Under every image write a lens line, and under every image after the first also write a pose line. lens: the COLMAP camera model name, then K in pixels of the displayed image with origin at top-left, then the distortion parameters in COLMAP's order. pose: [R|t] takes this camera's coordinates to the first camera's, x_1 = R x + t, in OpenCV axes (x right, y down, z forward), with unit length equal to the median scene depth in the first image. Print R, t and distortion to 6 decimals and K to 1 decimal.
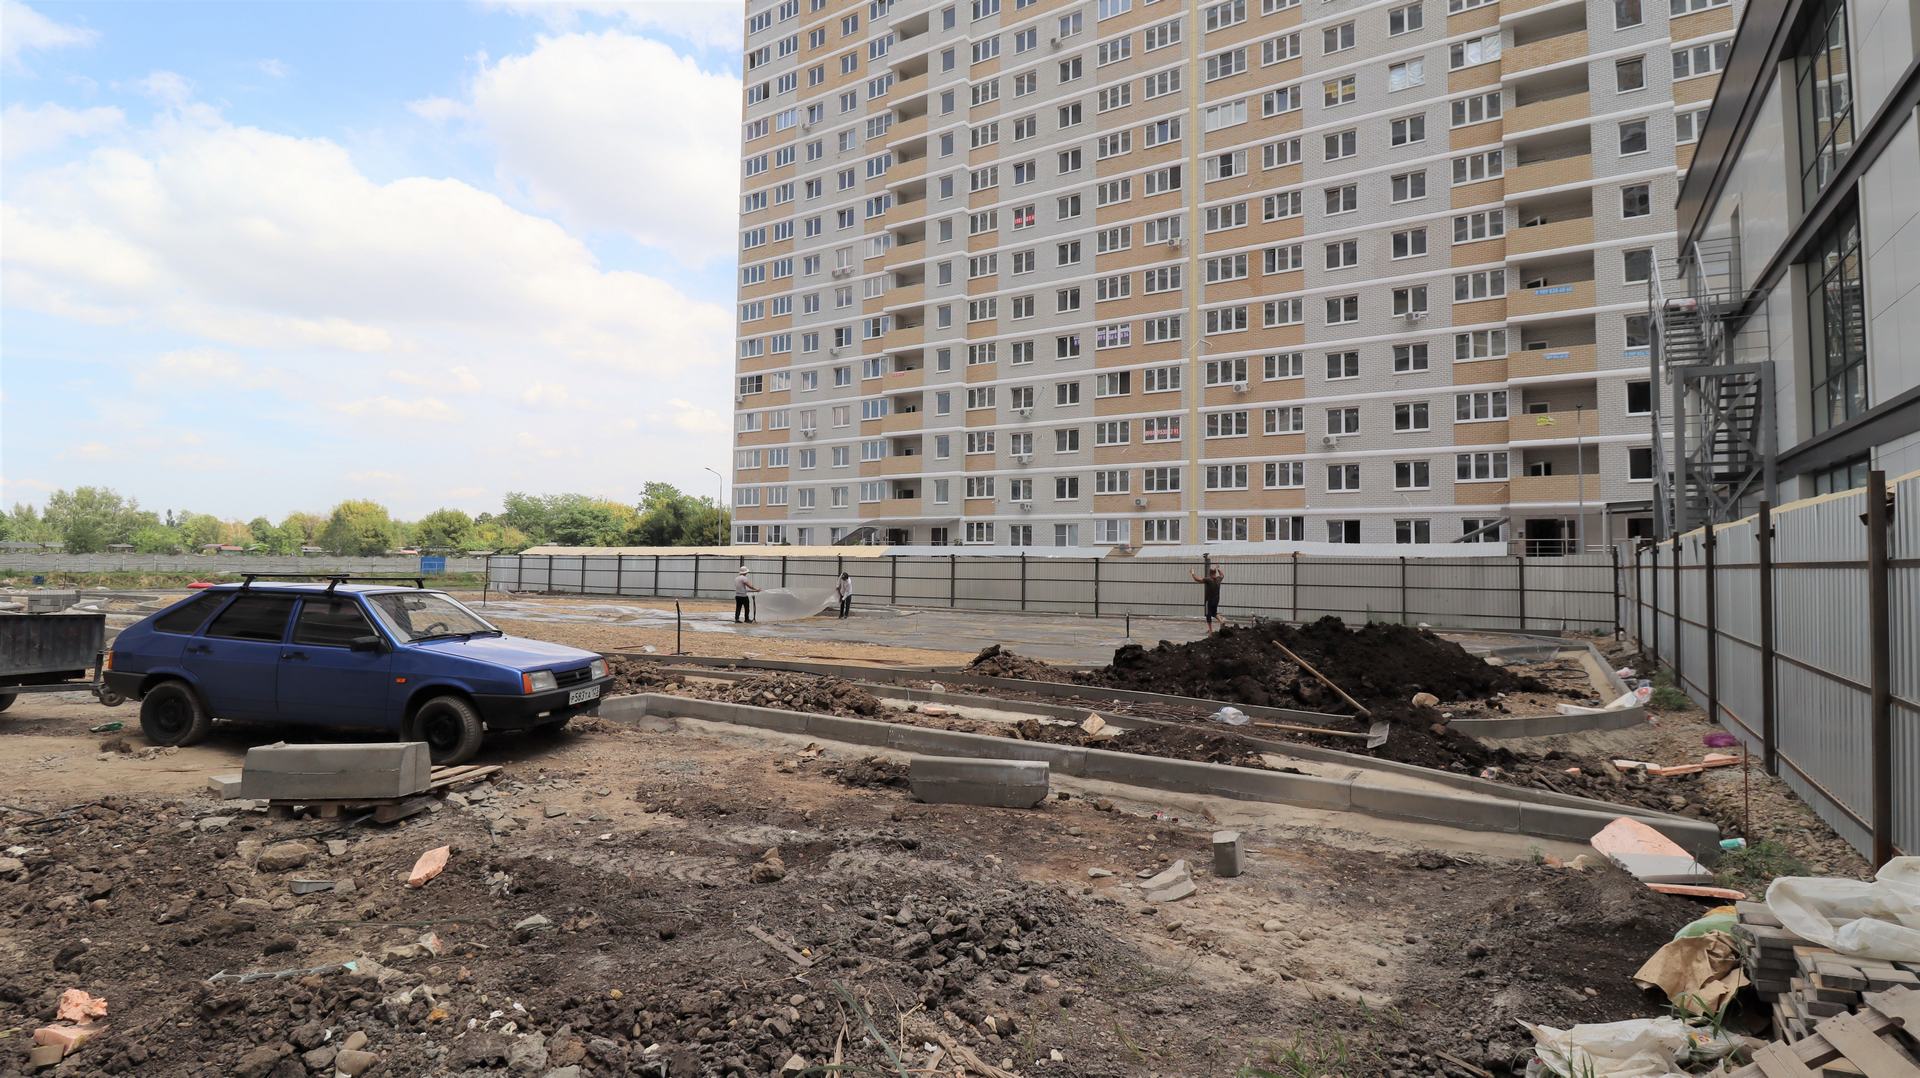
lens RADIAL K [[901.9, 0, 964.5], [0, 901.9, 525.0], [0, 0, 1]] dist [-0.014473, 0.000096]
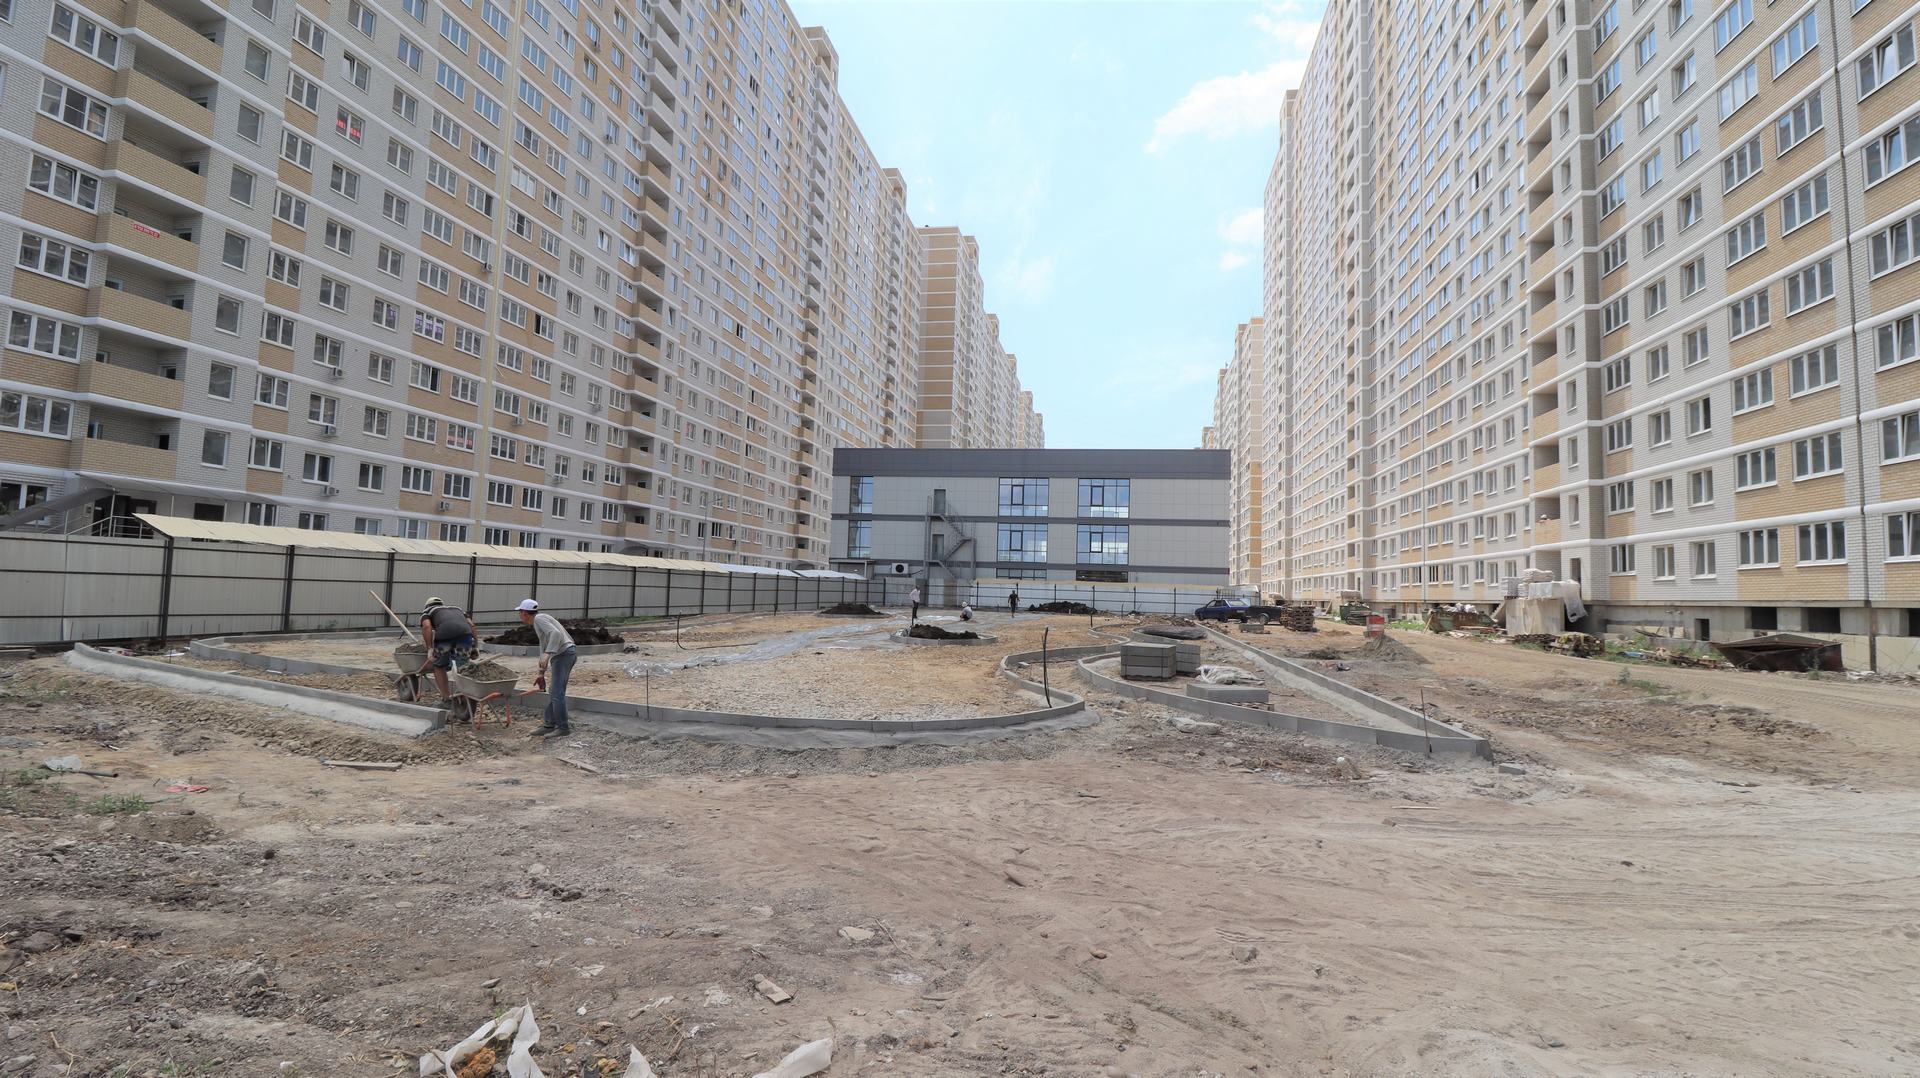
lens RADIAL K [[901.9, 0, 964.5], [0, 901.9, 525.0], [0, 0, 1]] dist [-0.014473, 0.000096]
pose [[-0.388377, 0.048532, 0.920222, -0.919864], [-0.073407, 0.993809, -0.083394, 0.035926], [-0.918572, -0.099939, -0.382410, 0.830212]]
